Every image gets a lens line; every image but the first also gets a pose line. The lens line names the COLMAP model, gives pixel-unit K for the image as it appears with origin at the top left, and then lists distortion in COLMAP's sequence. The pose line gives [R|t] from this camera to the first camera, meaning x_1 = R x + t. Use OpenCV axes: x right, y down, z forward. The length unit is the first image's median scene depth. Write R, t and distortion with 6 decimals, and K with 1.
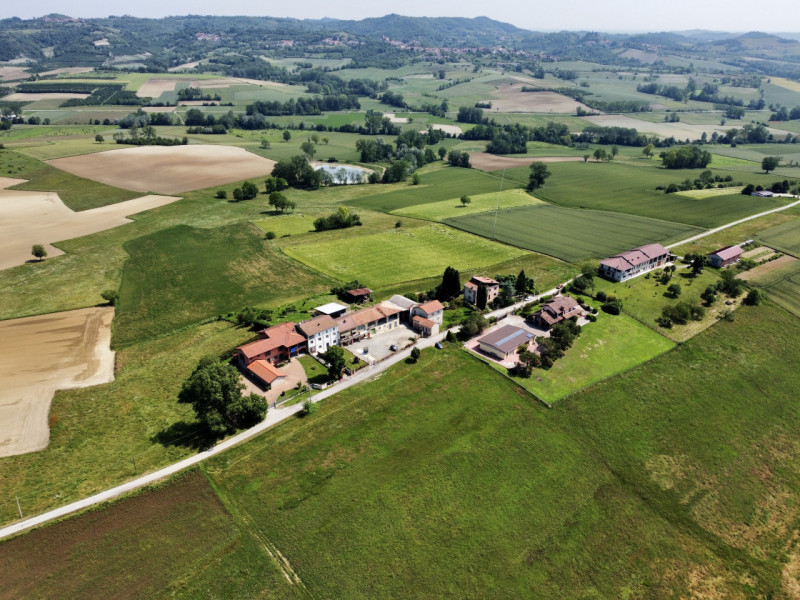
lens RADIAL K [[606.4, 0, 397.7], [0, 606.4, 301.5], [0, 0, 1]] dist [-0.000101, -0.007061]
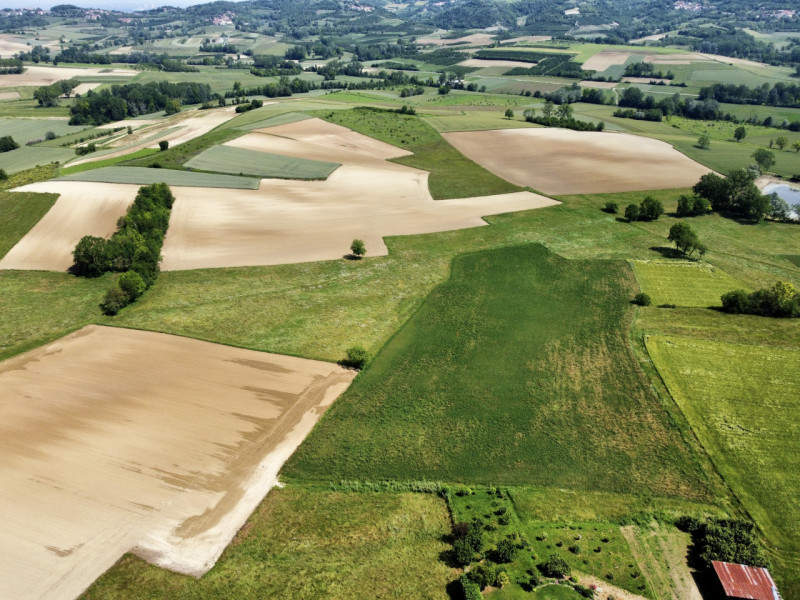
lens RADIAL K [[606.4, 0, 397.7], [0, 606.4, 301.5], [0, 0, 1]] dist [-0.000101, -0.007061]
pose [[0.767702, 0.276912, -0.577887, -0.015125], [-0.254660, 0.959379, 0.121408, -0.047947], [0.588032, 0.053959, 0.807036, 0.133523]]
